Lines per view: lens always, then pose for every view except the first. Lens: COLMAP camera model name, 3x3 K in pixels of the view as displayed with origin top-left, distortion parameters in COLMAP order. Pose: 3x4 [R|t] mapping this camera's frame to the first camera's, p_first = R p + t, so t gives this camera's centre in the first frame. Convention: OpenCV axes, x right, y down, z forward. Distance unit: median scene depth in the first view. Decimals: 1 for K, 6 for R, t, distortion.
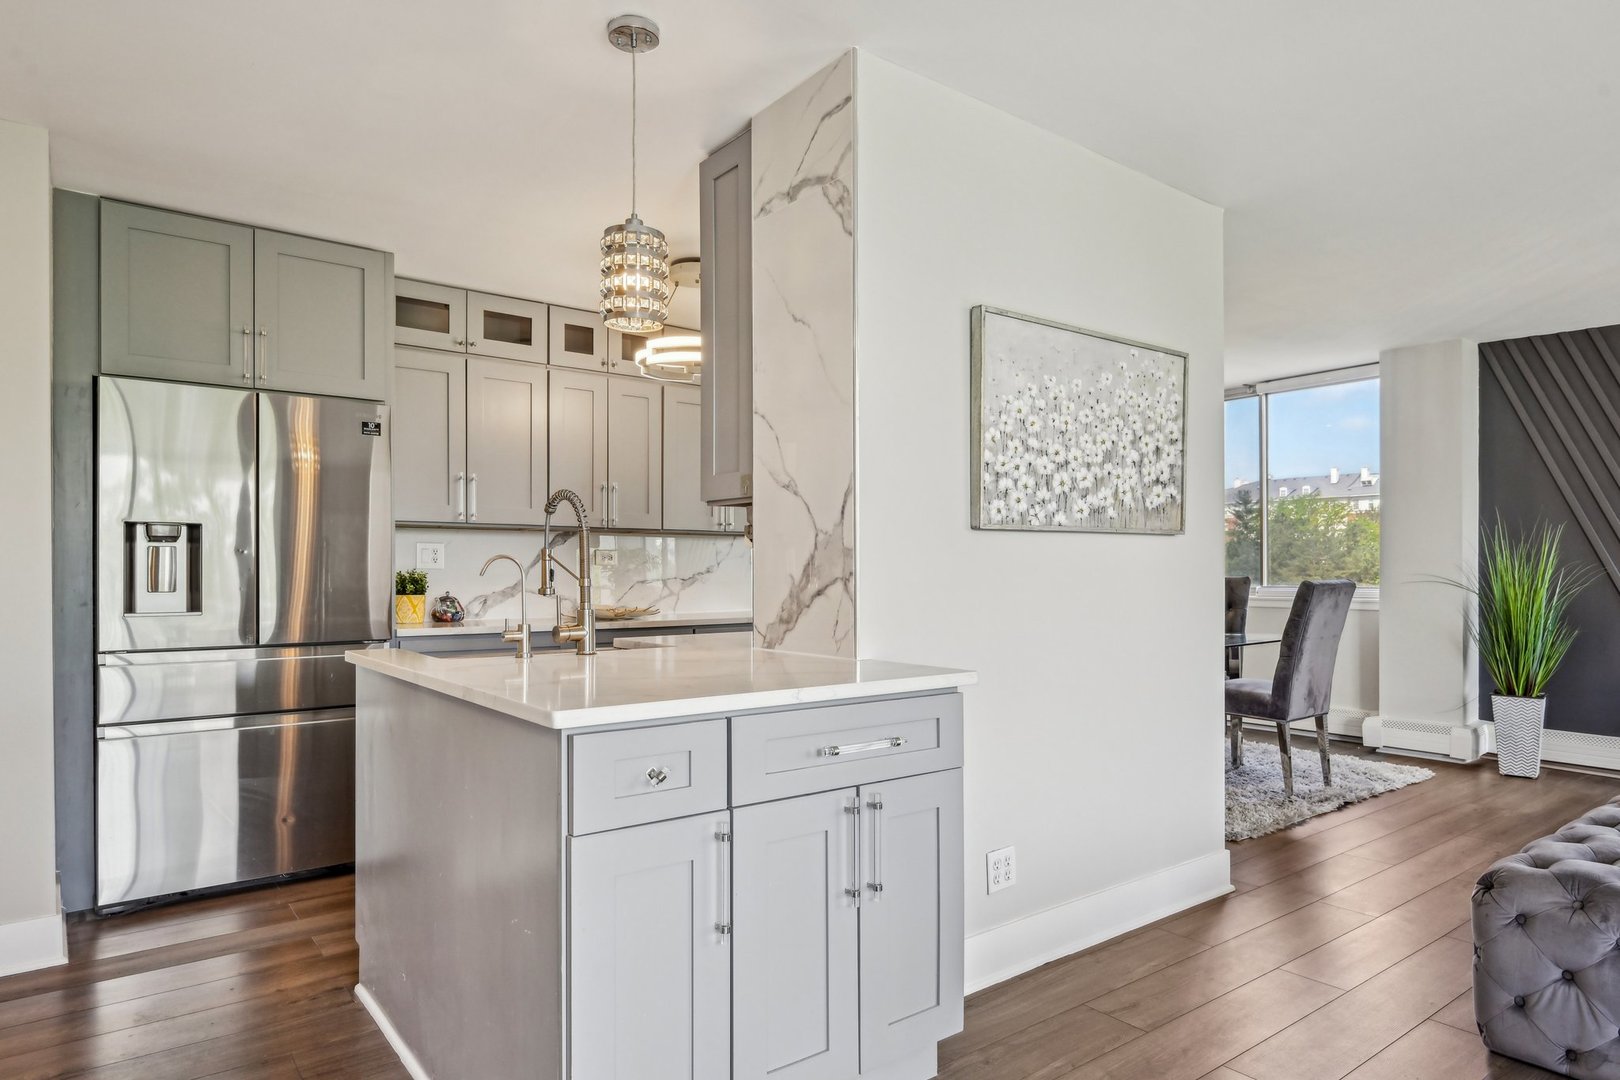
lens RADIAL K [[964.2, 0, 850.2], [0, 964.2, 577.4], [0, 0, 1]] dist [-0.001139, -0.003479]
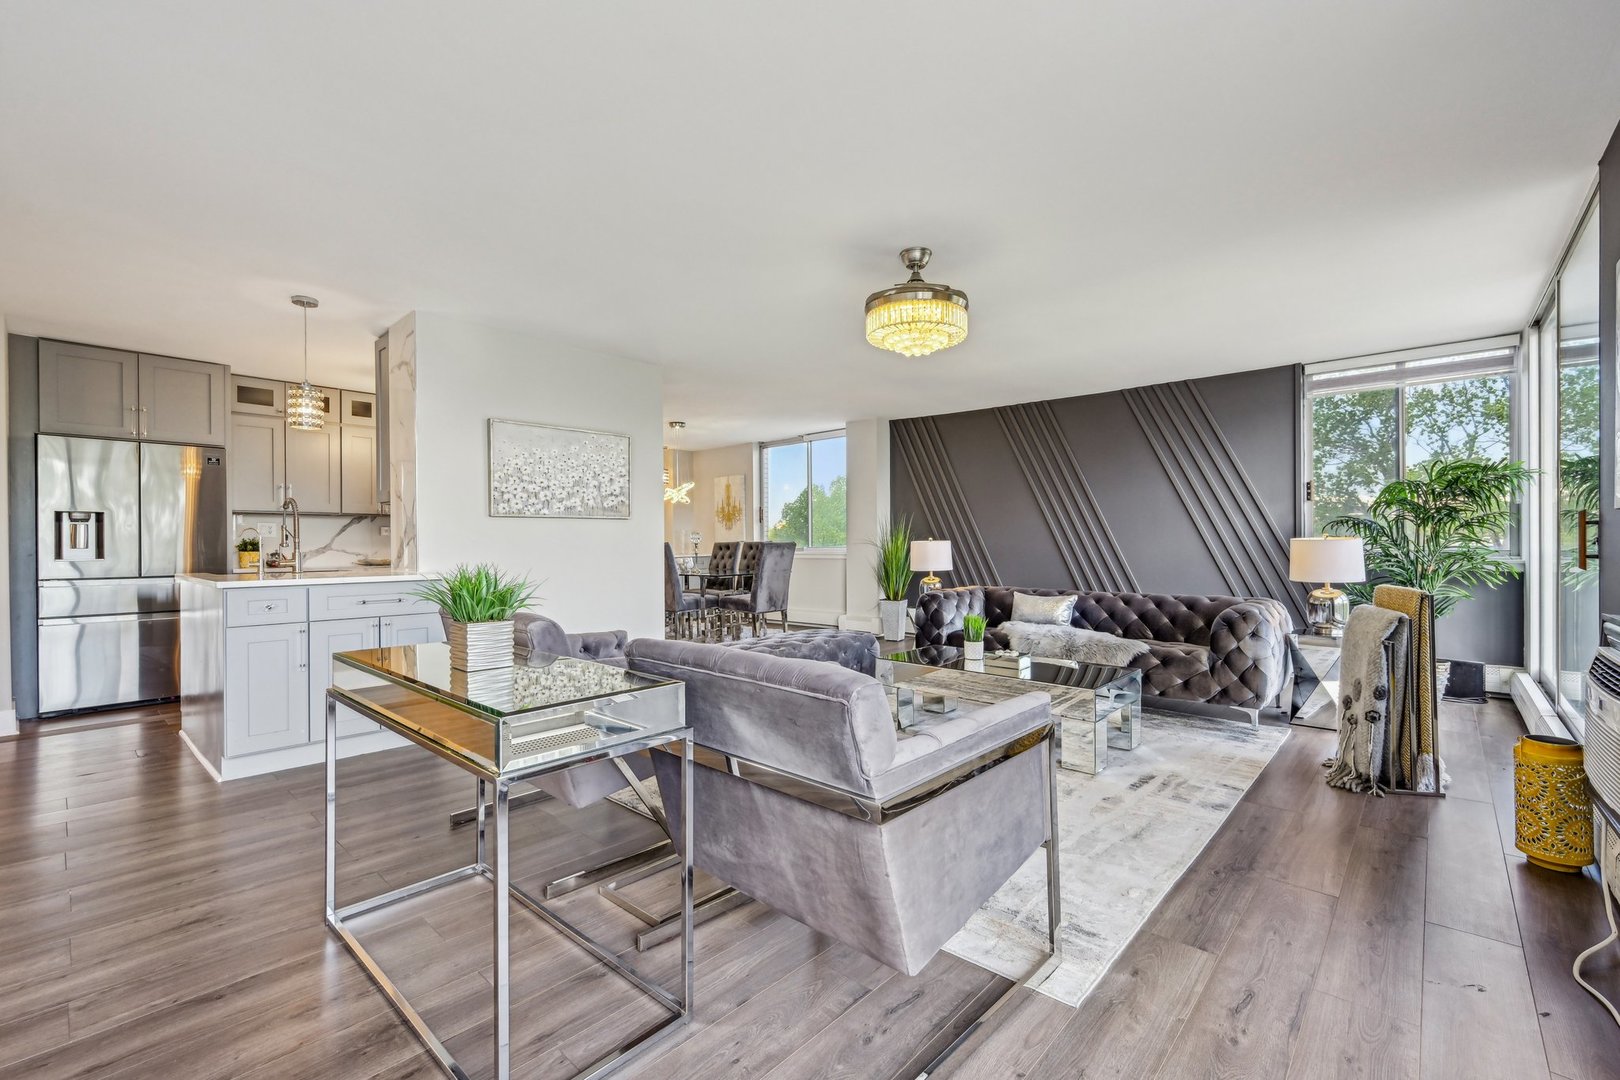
lens RADIAL K [[681.1, 0, 820.7], [0, 681.1, 549.7], [0, 0, 1]] dist [-0.001886, 0.000343]
pose [[0.985013, -0.006185, 0.172371, 0.500930], [0.005846, 0.999980, 0.002471, 0.023654], [-0.172382, -0.001426, 0.985029, -0.579798]]
